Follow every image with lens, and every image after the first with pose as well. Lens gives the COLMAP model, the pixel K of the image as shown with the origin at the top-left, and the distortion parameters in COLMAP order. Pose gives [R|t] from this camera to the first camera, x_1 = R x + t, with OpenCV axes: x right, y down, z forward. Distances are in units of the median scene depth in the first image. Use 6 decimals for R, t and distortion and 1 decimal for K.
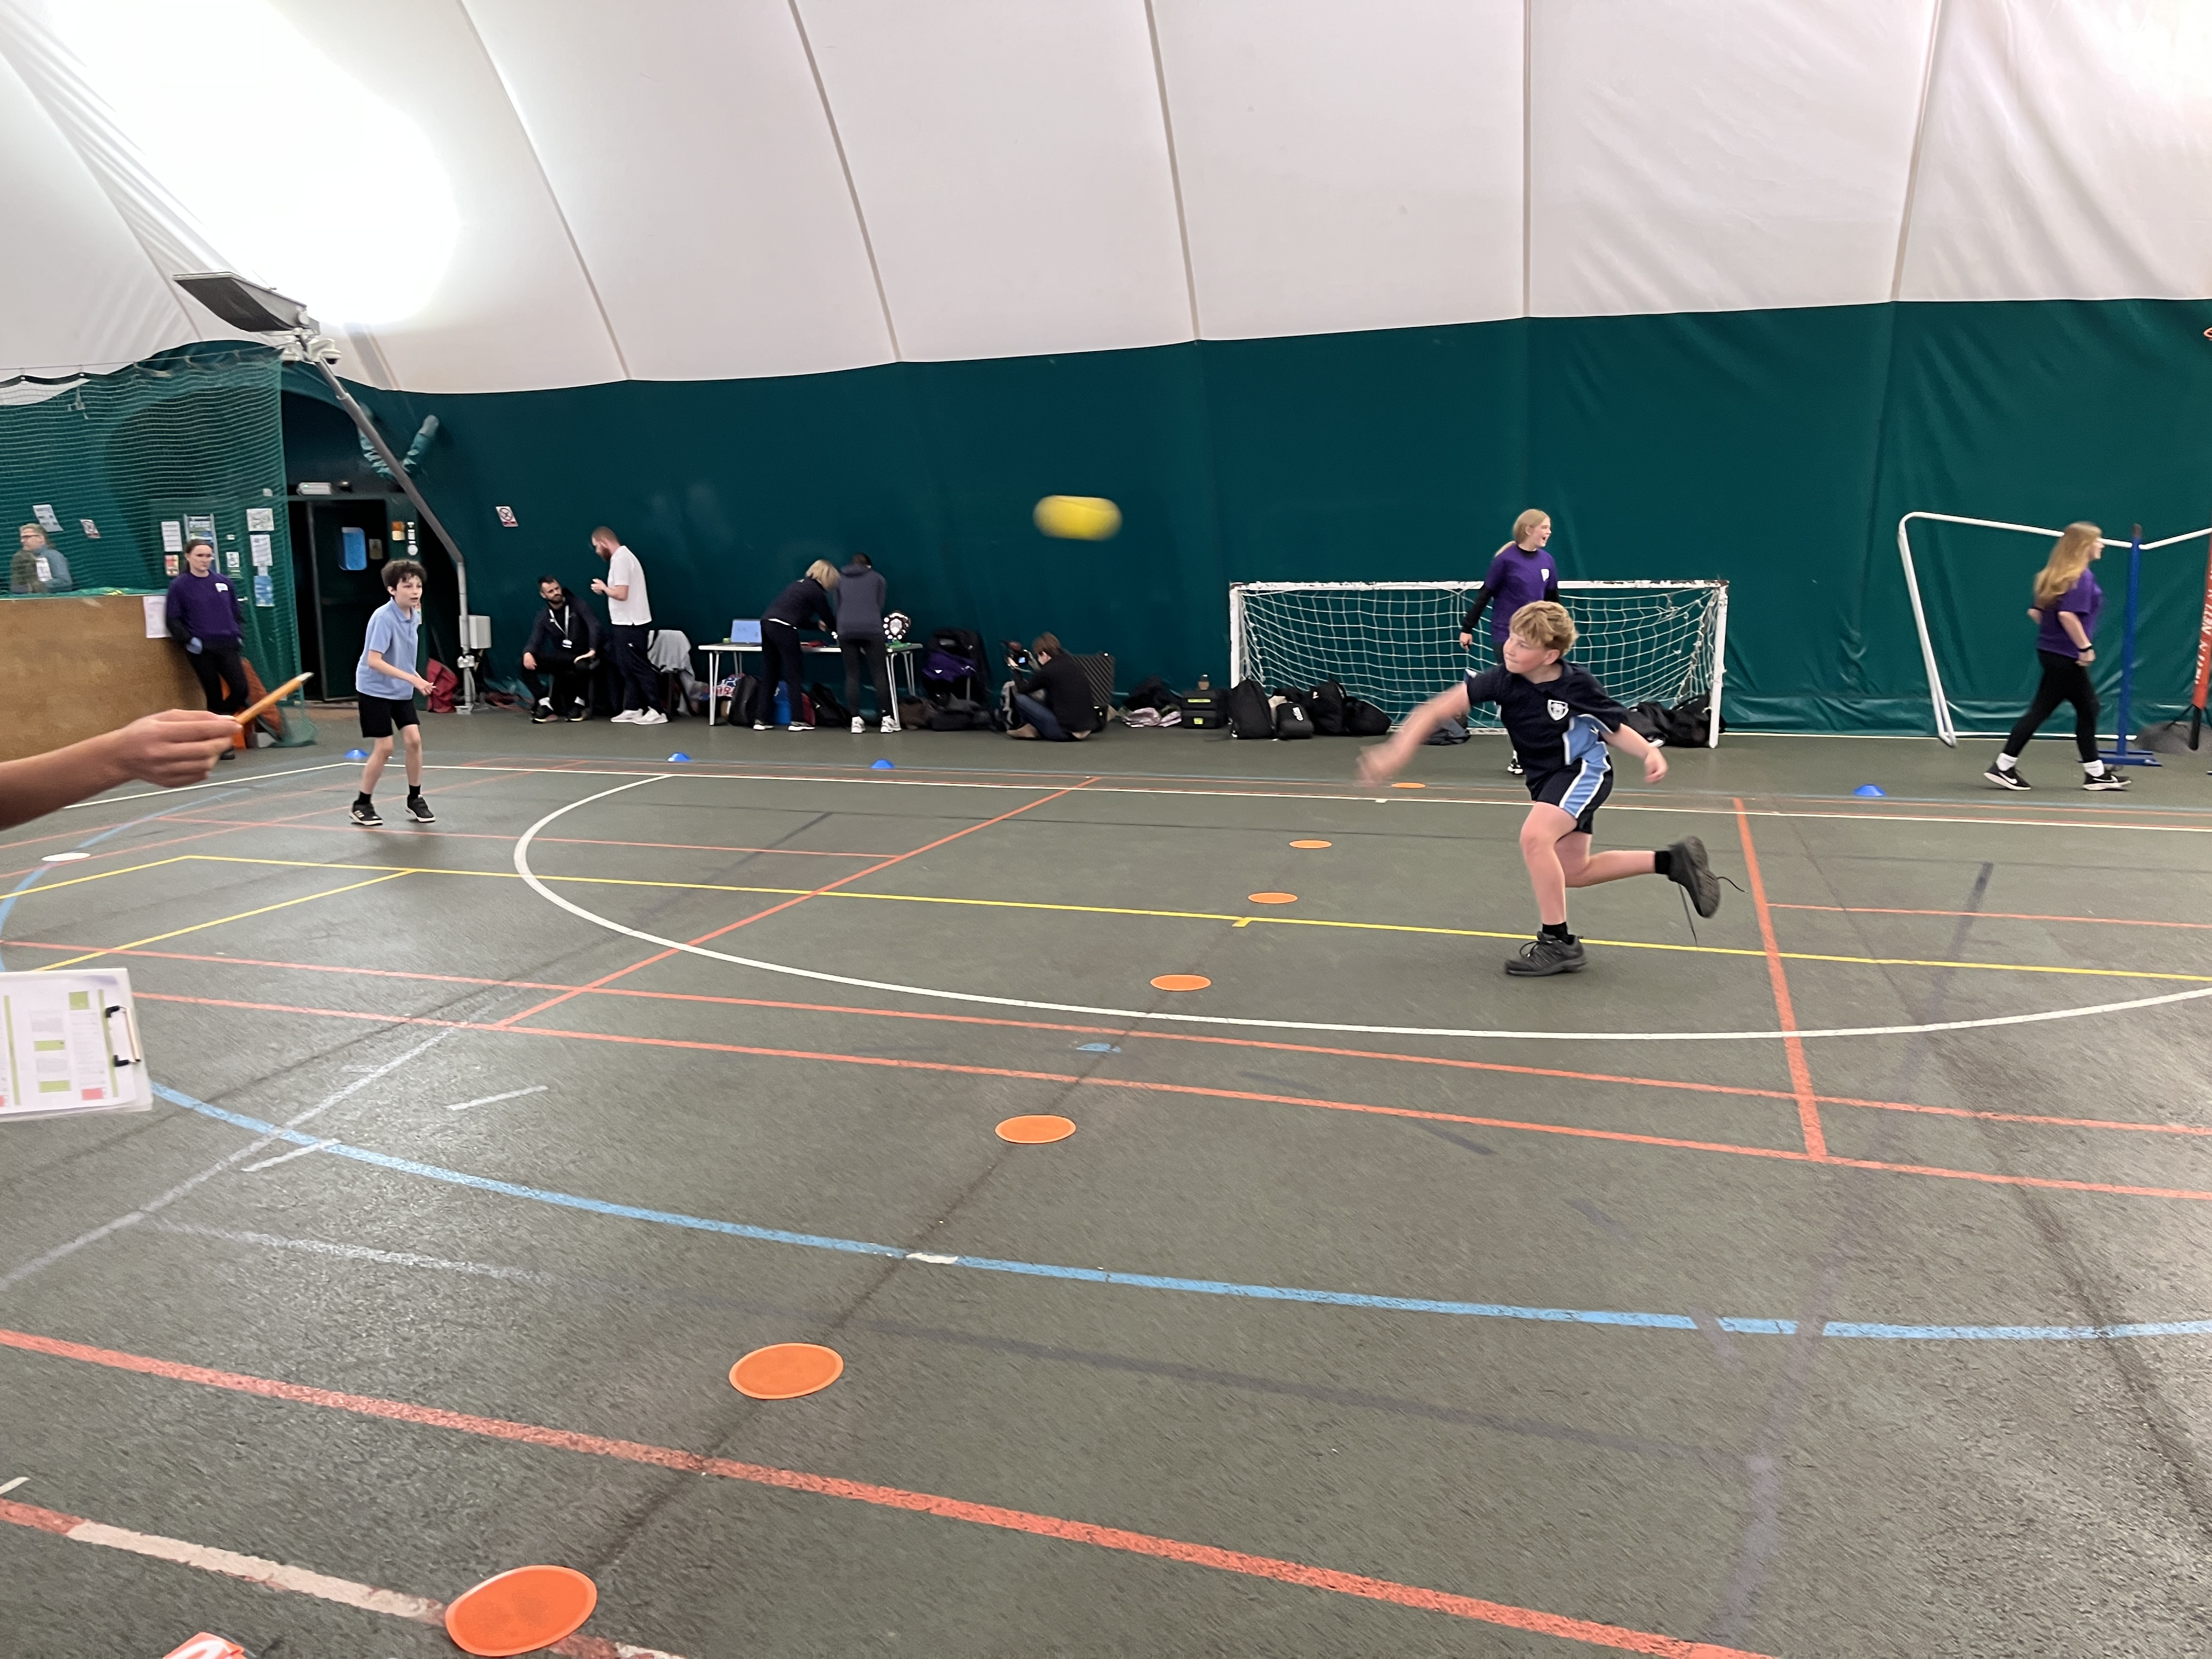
lens RADIAL K [[1659.3, 0, 1106.0], [0, 1659.3, 829.5], [0, 0, 1]] dist [0.075003, -0.103658]
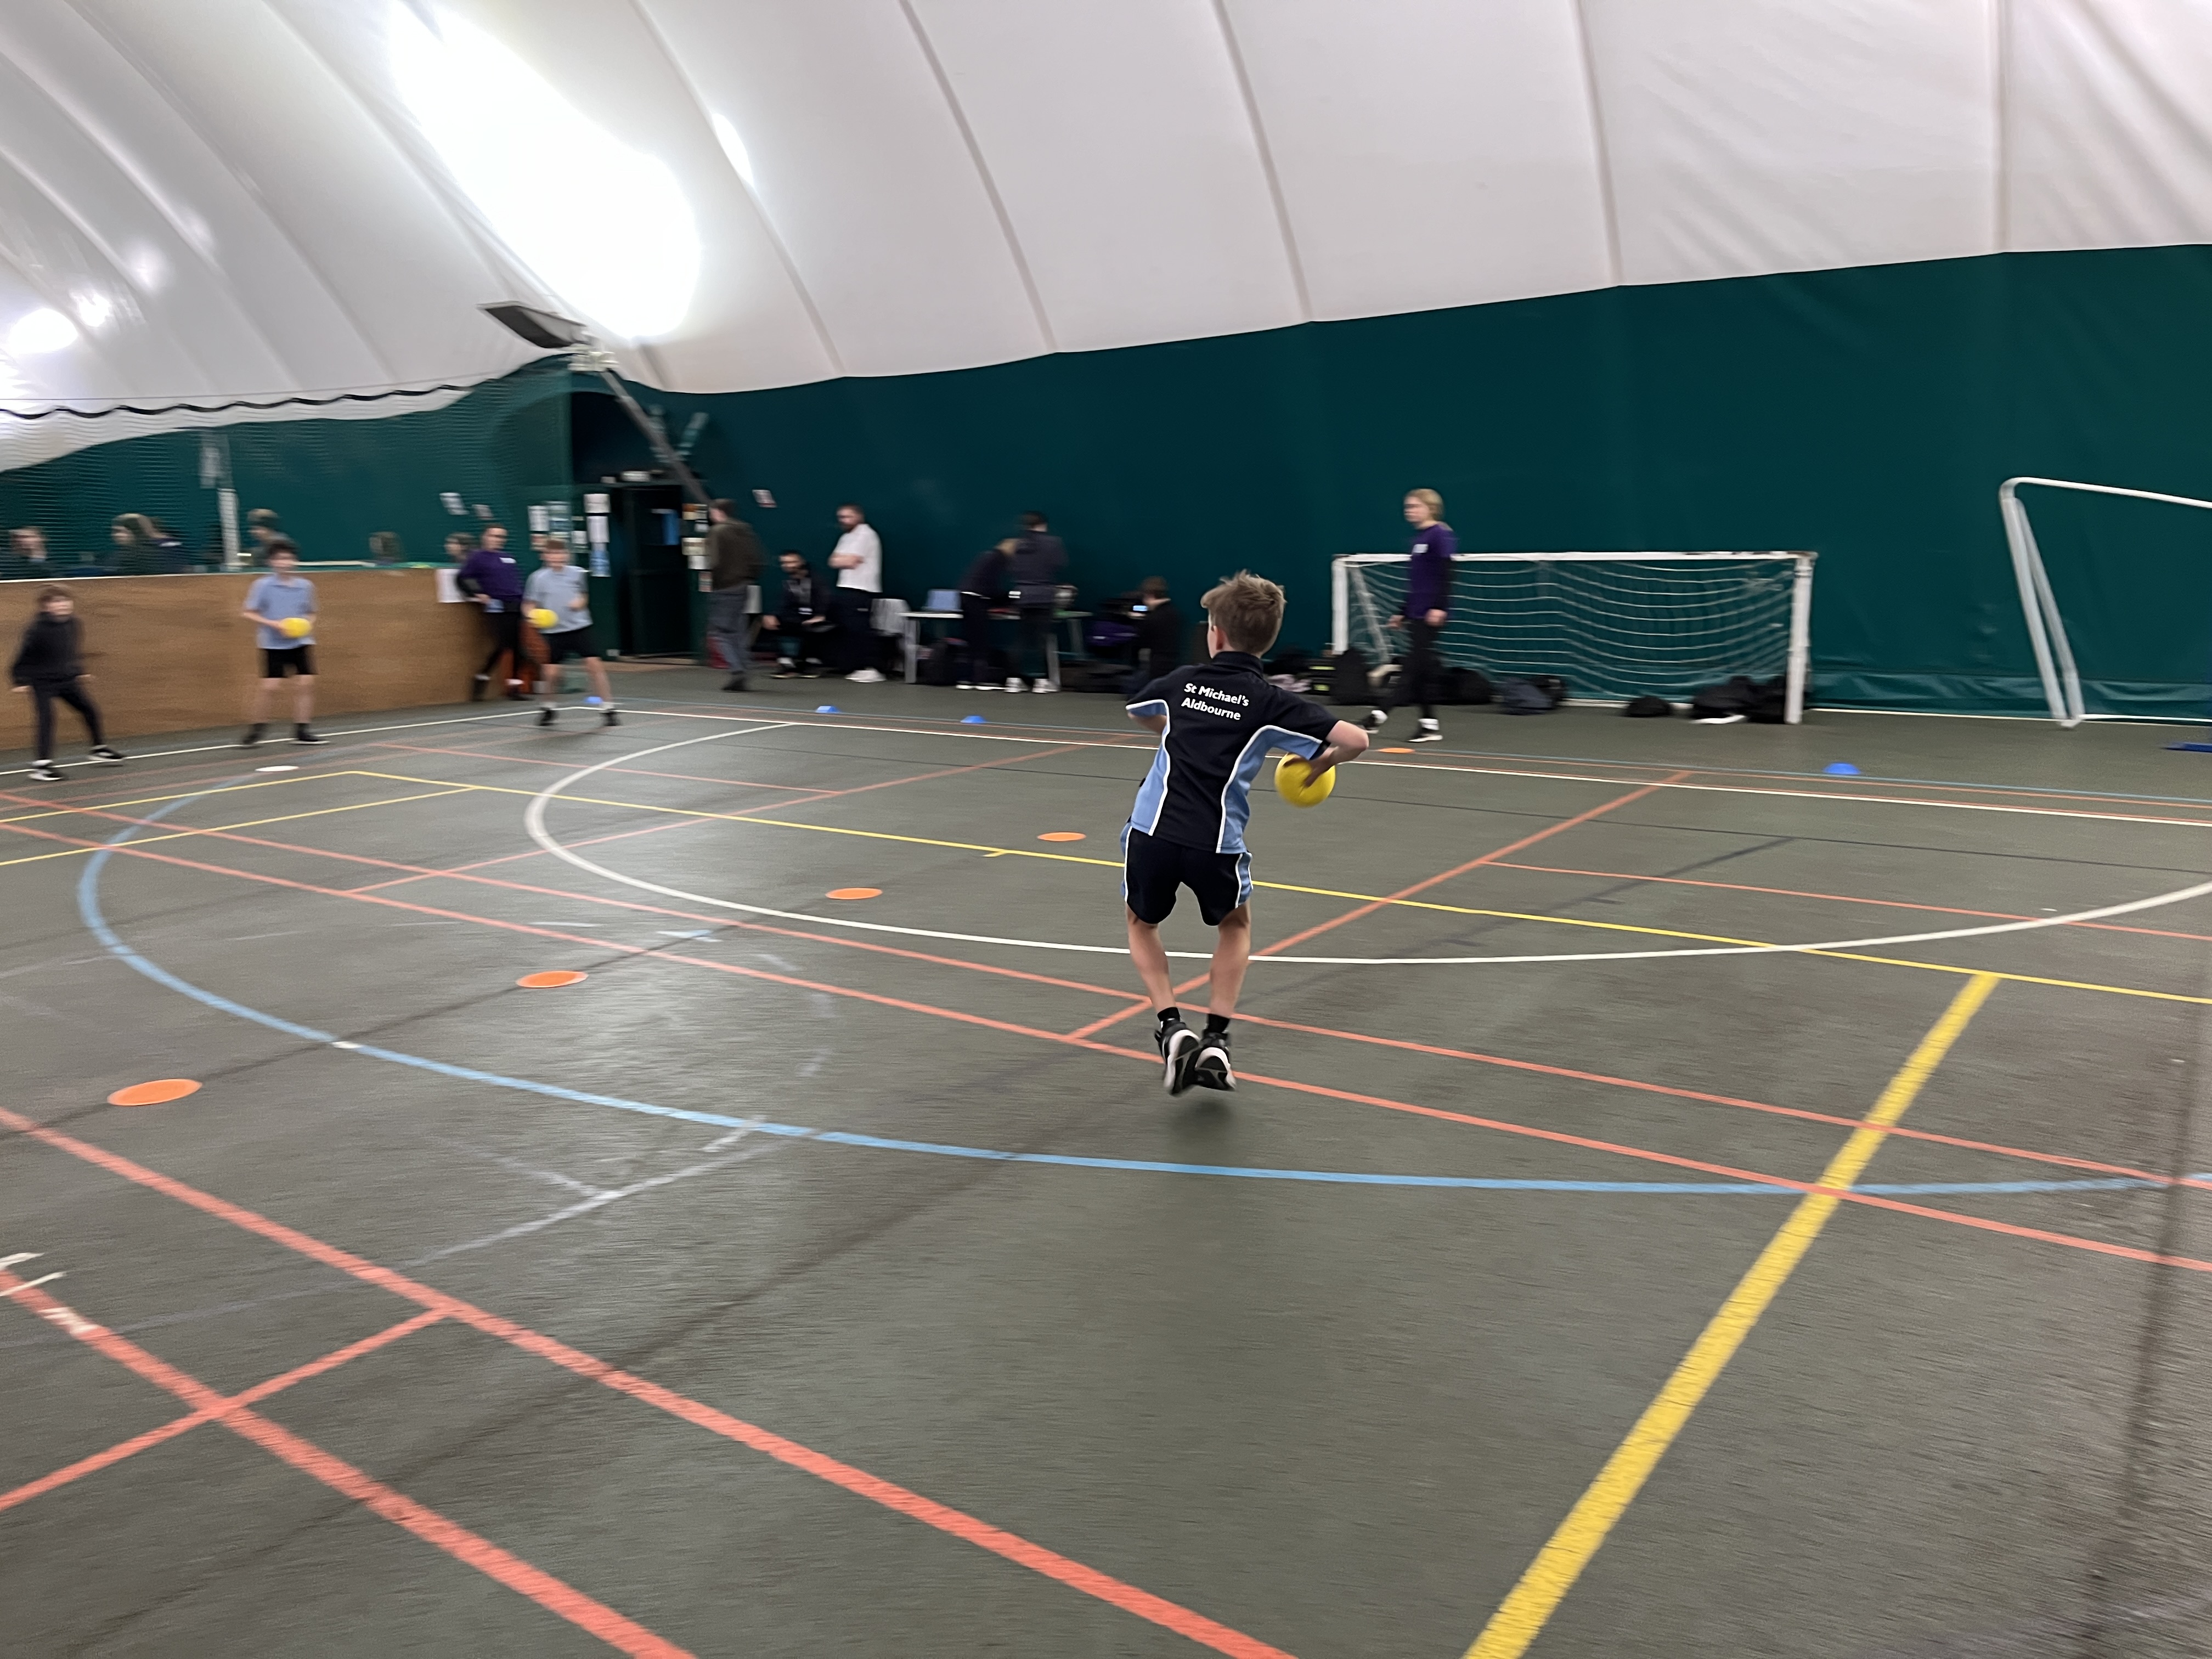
lens RADIAL K [[1671.7, 0, 1106.0], [0, 1671.7, 829.5], [0, 0, 1]] dist [0.071952, -0.094096]
pose [[0.956483, 0.044987, -0.288300, 0.574232], [-0.039953, 0.998929, 0.023323, 0.010642], [0.289041, -0.010789, 0.957256, -0.109650]]
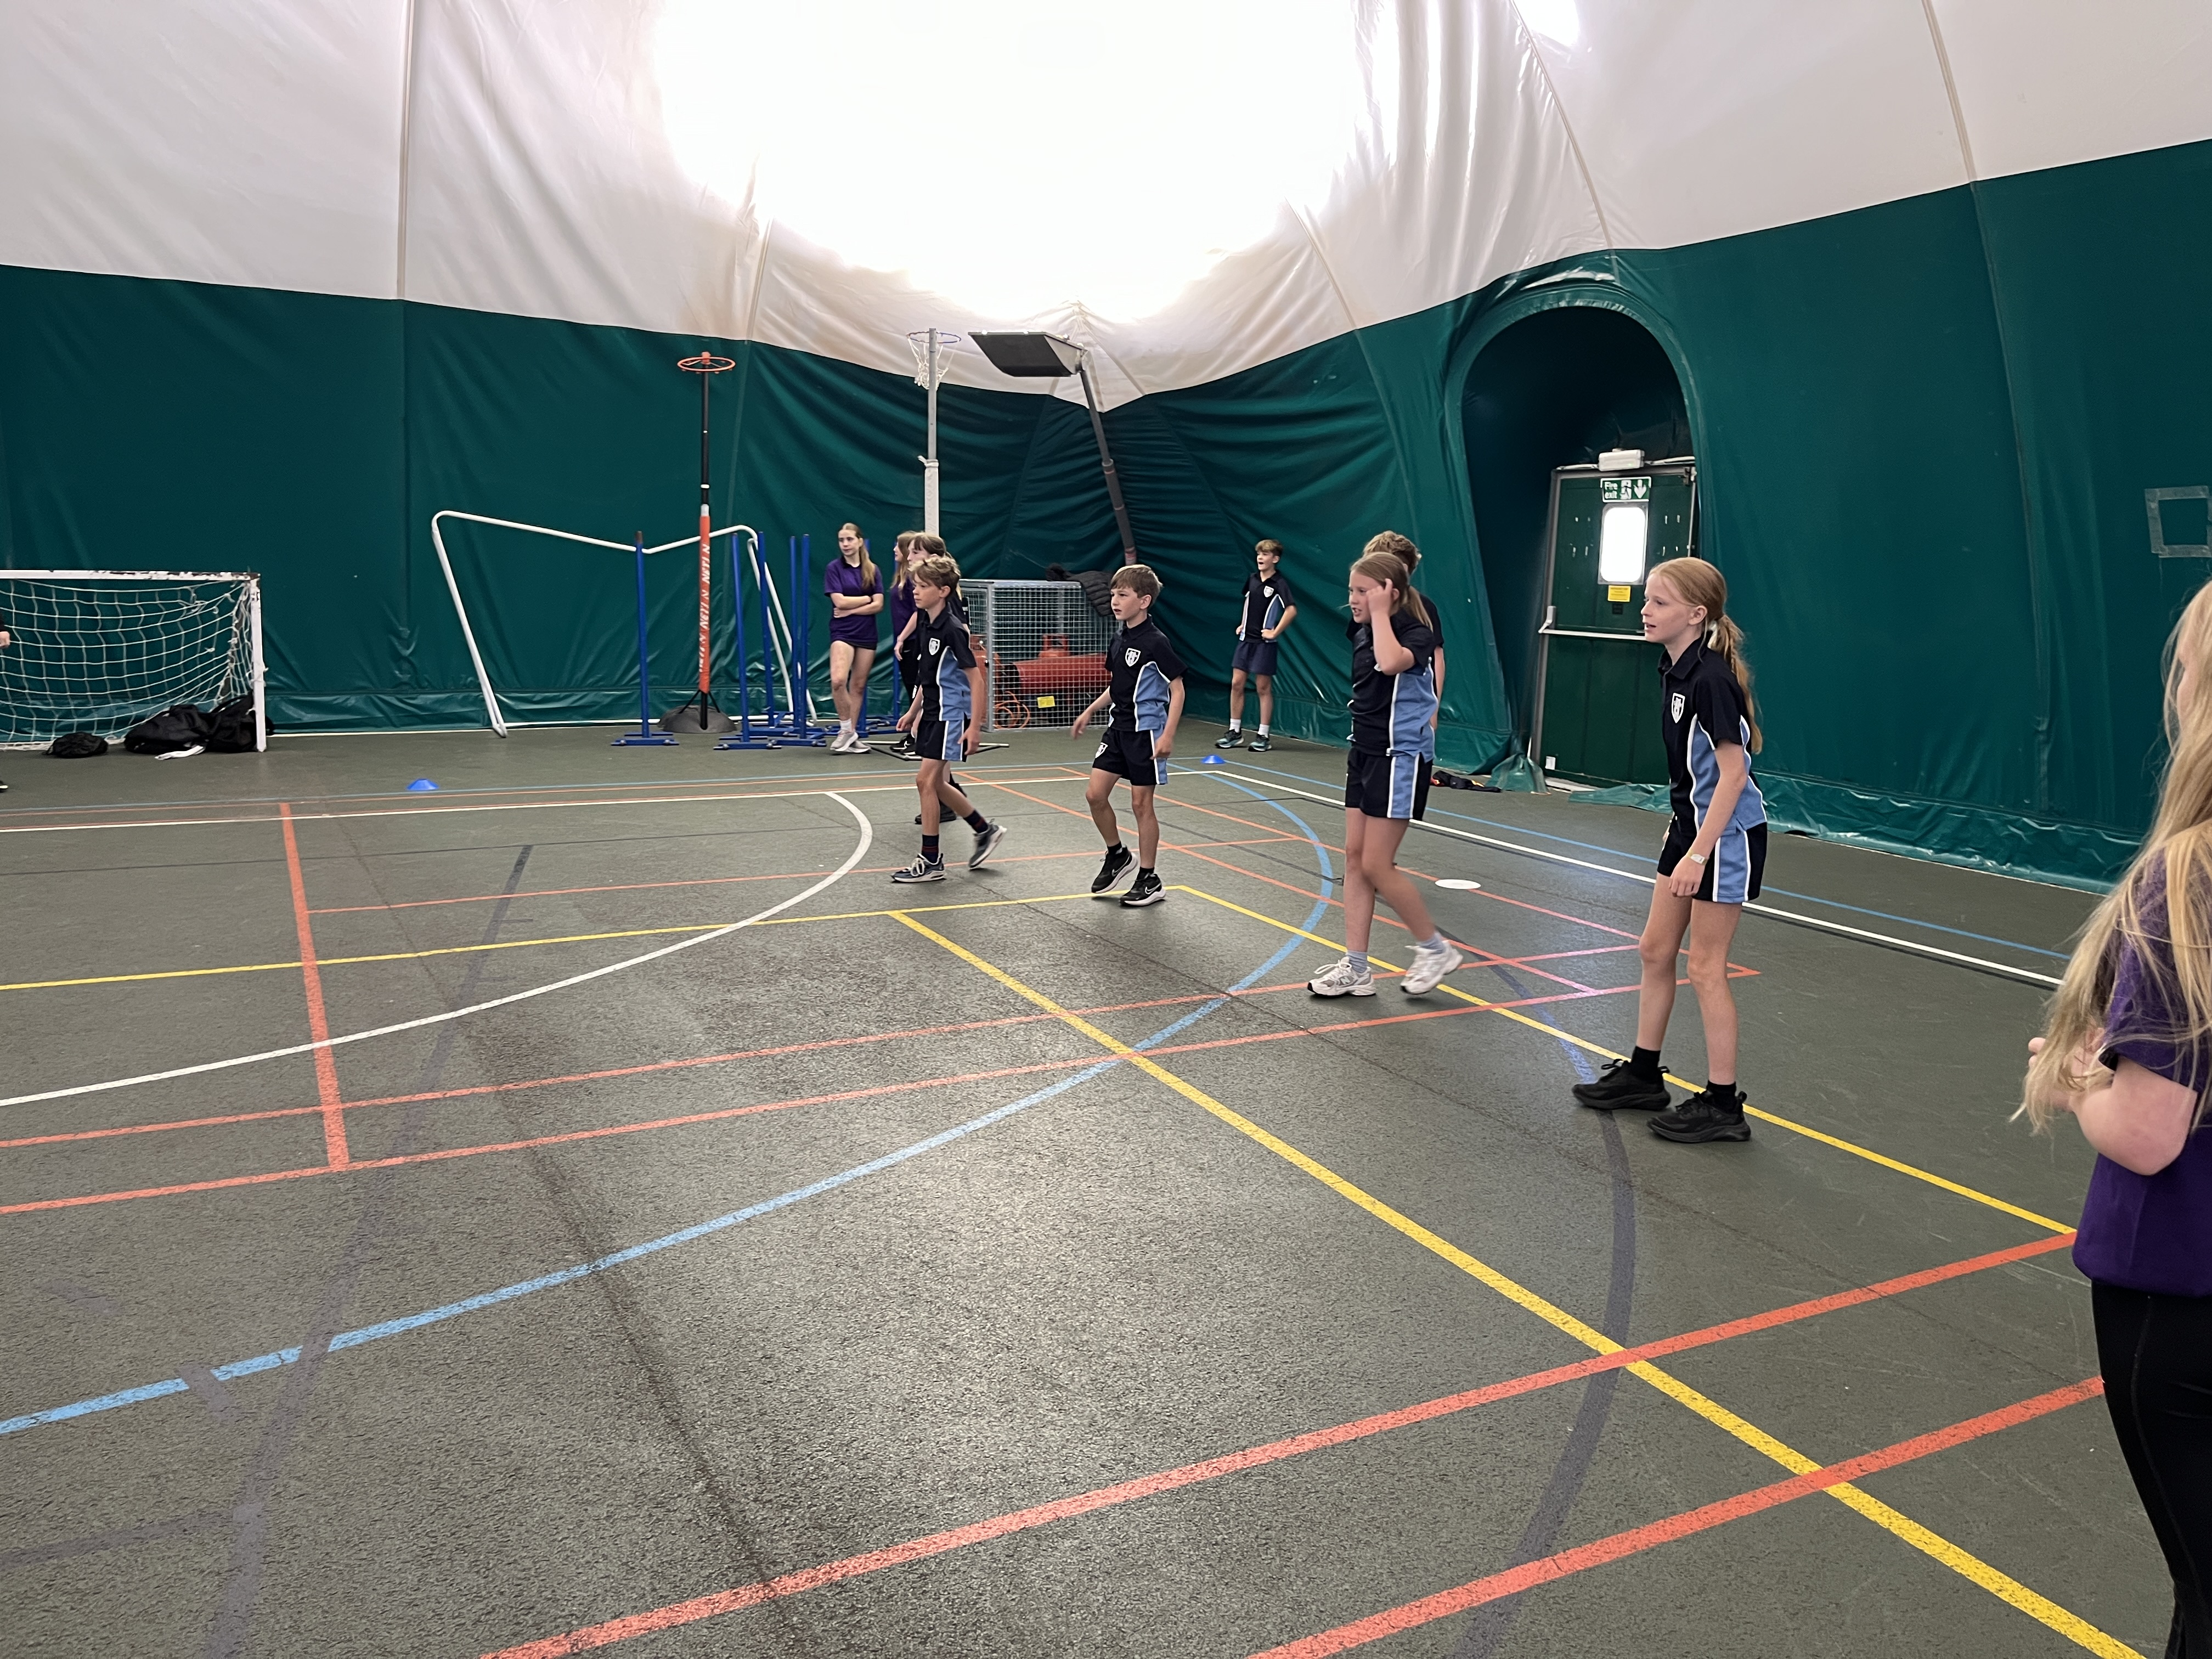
lens RADIAL K [[1667.7, 0, 1122.4], [0, 1667.7, 822.3], [0, 0, 1]] dist [0.077673, -0.093667]
pose [[0.696647, -0.090671, 0.711661, 0.044149], [0.092534, 0.995051, 0.036195, 0.002196], [-0.711421, 0.040637, 0.701590, -0.014188]]
